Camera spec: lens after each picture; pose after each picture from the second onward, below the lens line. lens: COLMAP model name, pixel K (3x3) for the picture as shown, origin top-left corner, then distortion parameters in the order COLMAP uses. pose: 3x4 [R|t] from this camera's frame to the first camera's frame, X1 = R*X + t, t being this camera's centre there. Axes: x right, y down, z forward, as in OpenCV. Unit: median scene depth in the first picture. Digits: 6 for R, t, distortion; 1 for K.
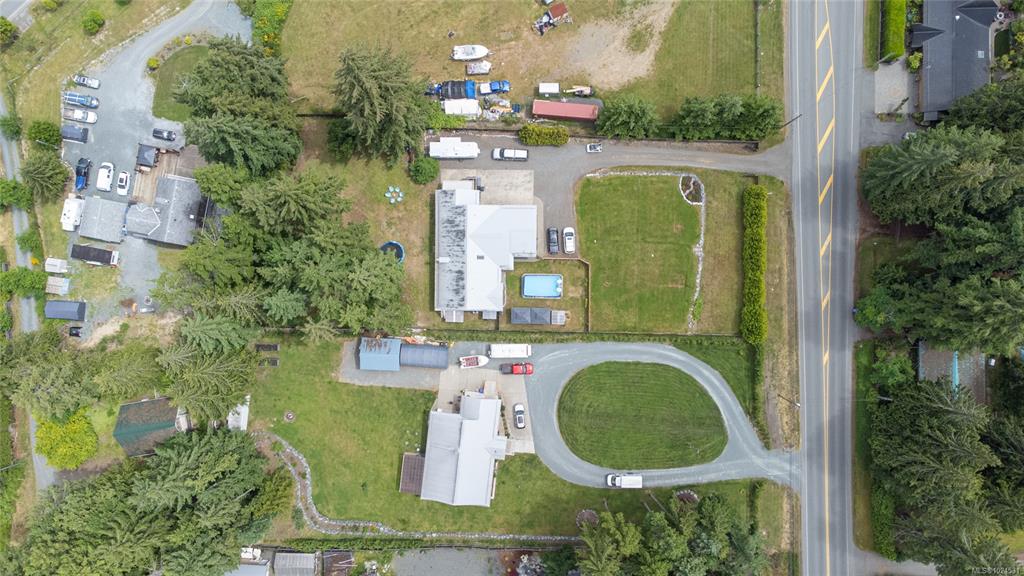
lens RADIAL K [[767.3, 0, 511.6], [0, 767.3, 301.0], [0, 0, 1]] dist [0.043504, -0.002048]
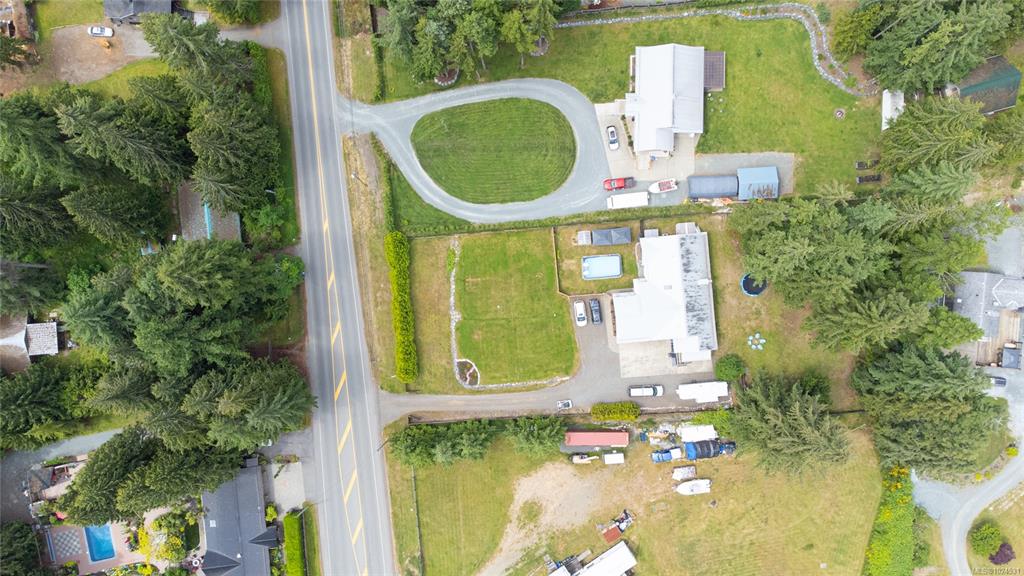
lens RADIAL K [[772.2, 0, 508.1], [0, 772.2, 288.3], [0, 0, 1]] dist [0.050636, 0.001403]
pose [[-0.994316, 0.097542, 0.042687, 0.124339], [-0.097469, -0.995231, 0.003784, -0.039884], [0.042852, -0.000399, 0.999081, -0.043014]]
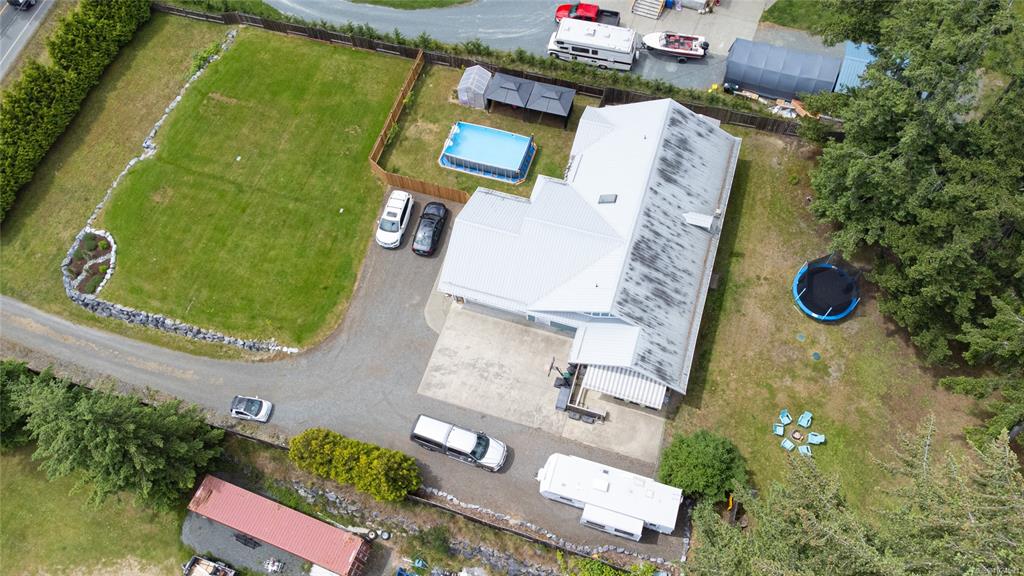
lens RADIAL K [[772.2, 0, 508.1], [0, 772.2, 288.3], [0, 0, 1]] dist [0.050636, 0.001403]
pose [[-0.954546, -0.234609, 0.183852, -0.073694], [0.292960, -0.852133, 0.433640, -0.280860], [0.054931, 0.467790, 0.882131, 0.638054]]
